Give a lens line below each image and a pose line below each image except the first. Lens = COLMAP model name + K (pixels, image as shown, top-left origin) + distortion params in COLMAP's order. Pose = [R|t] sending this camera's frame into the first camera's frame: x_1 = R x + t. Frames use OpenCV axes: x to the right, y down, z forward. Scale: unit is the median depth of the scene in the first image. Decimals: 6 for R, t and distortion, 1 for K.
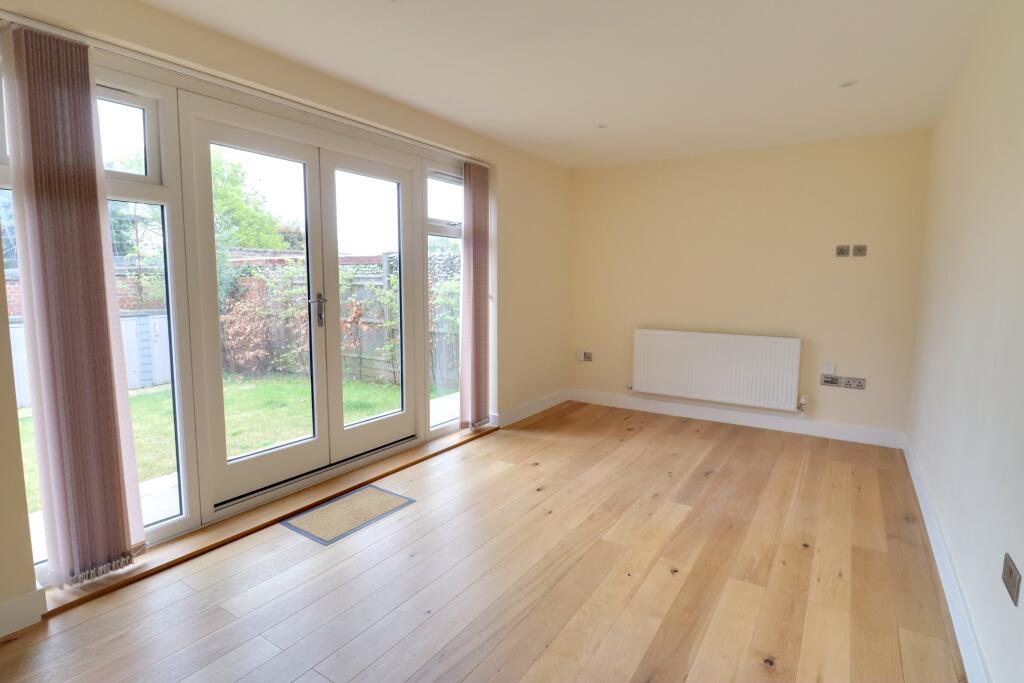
lens RADIAL K [[510.5, 0, 527.0], [0, 510.5, 331.8], [0, 0, 1]] dist [0.001827, -0.013981]
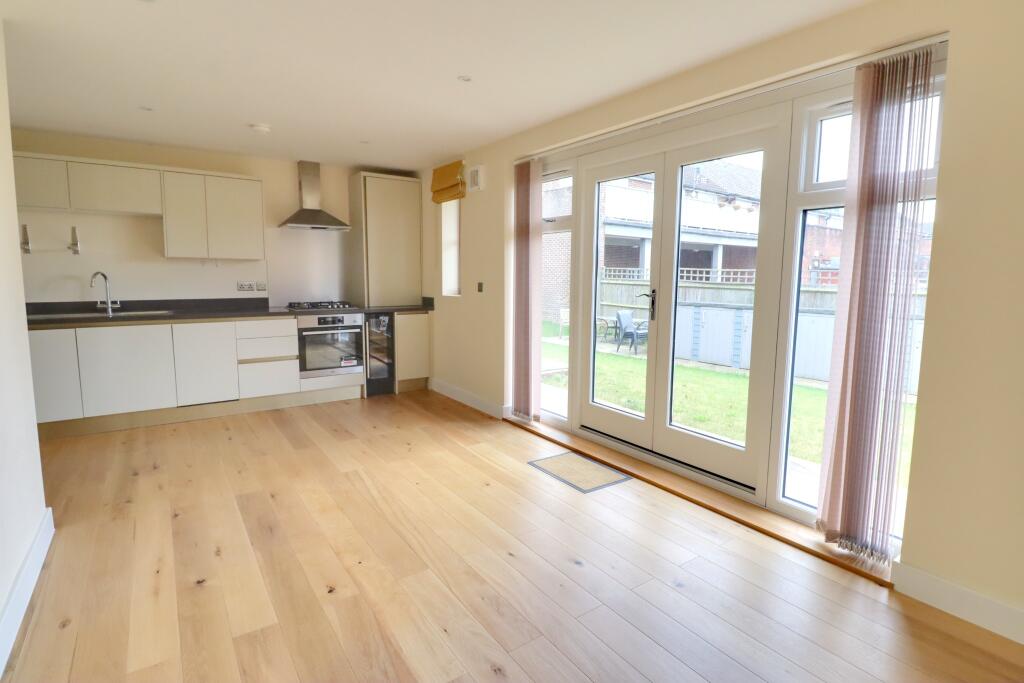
lens RADIAL K [[510.5, 0, 527.0], [0, 510.5, 331.8], [0, 0, 1]] dist [0.001827, -0.013981]
pose [[-0.375923, 0.095307, -0.921737, 0.784119], [-0.107234, 0.983540, 0.145432, -0.129742], [0.920426, 0.153513, -0.359515, 1.295809]]
